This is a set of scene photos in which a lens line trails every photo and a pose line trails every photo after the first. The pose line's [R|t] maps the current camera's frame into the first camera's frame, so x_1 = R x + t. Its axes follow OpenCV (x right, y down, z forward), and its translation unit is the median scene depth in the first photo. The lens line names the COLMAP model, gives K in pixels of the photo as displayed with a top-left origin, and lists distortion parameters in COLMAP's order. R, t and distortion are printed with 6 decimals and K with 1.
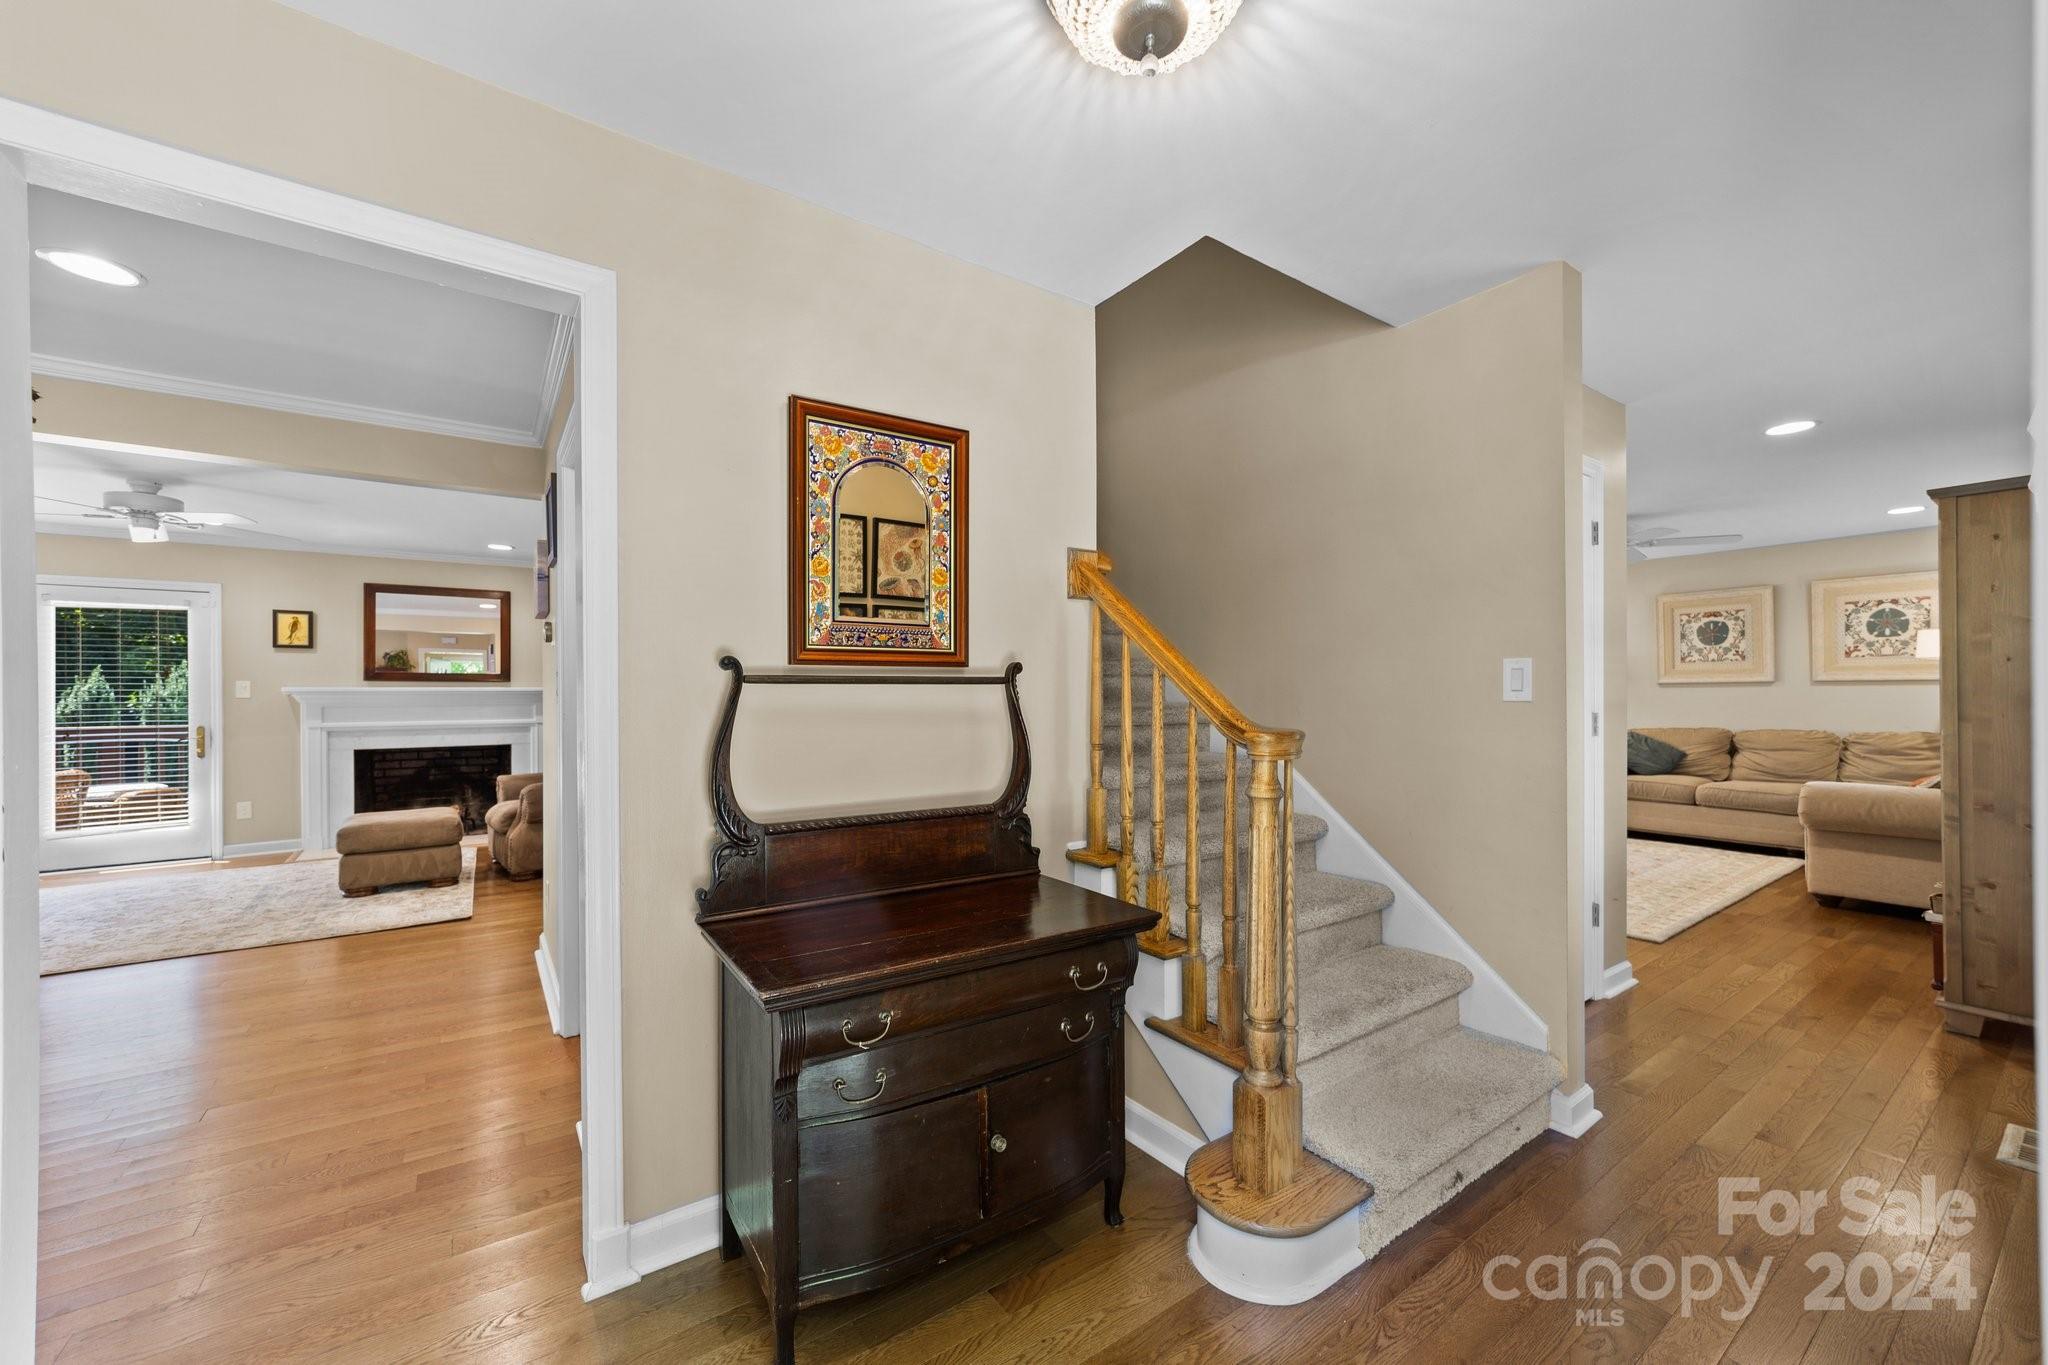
lens RADIAL K [[794.4, 0, 1010.5], [0, 794.4, 686.6], [0, 0, 1]] dist [-0.011214, 0.006237]
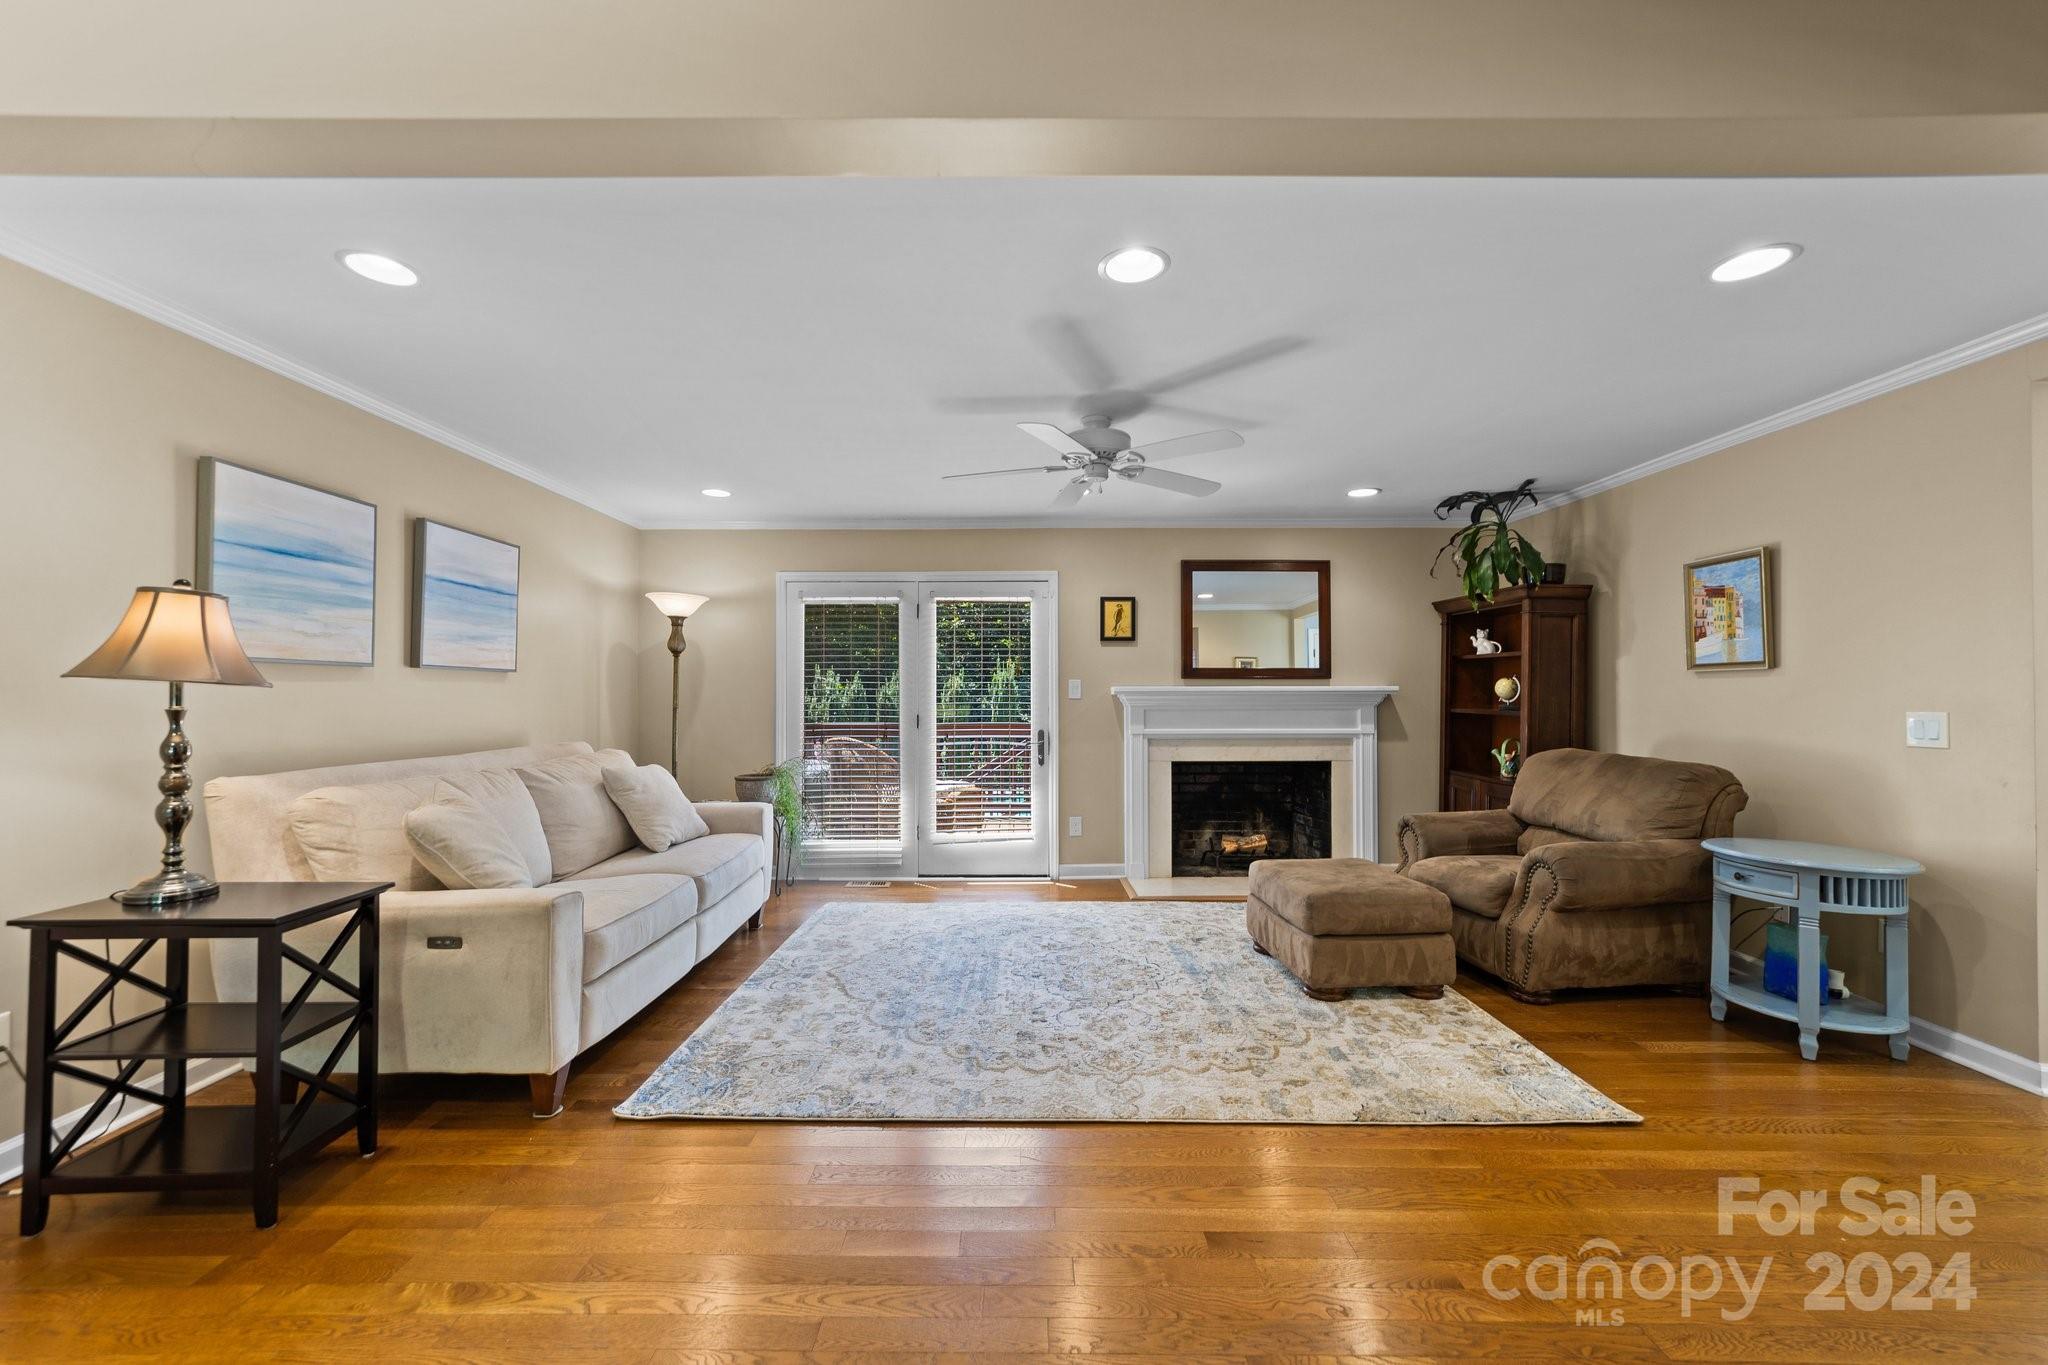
lens RADIAL K [[794.4, 0, 1025.4], [0, 794.4, 678.7], [0, 0, 1]] dist [-0.011214, 0.006237]
pose [[0.825662, -0.006516, -0.564128, -0.504692], [0.000702, 0.999944, -0.010524, 0.001509], [0.564165, 0.008293, 0.825620, 0.231670]]
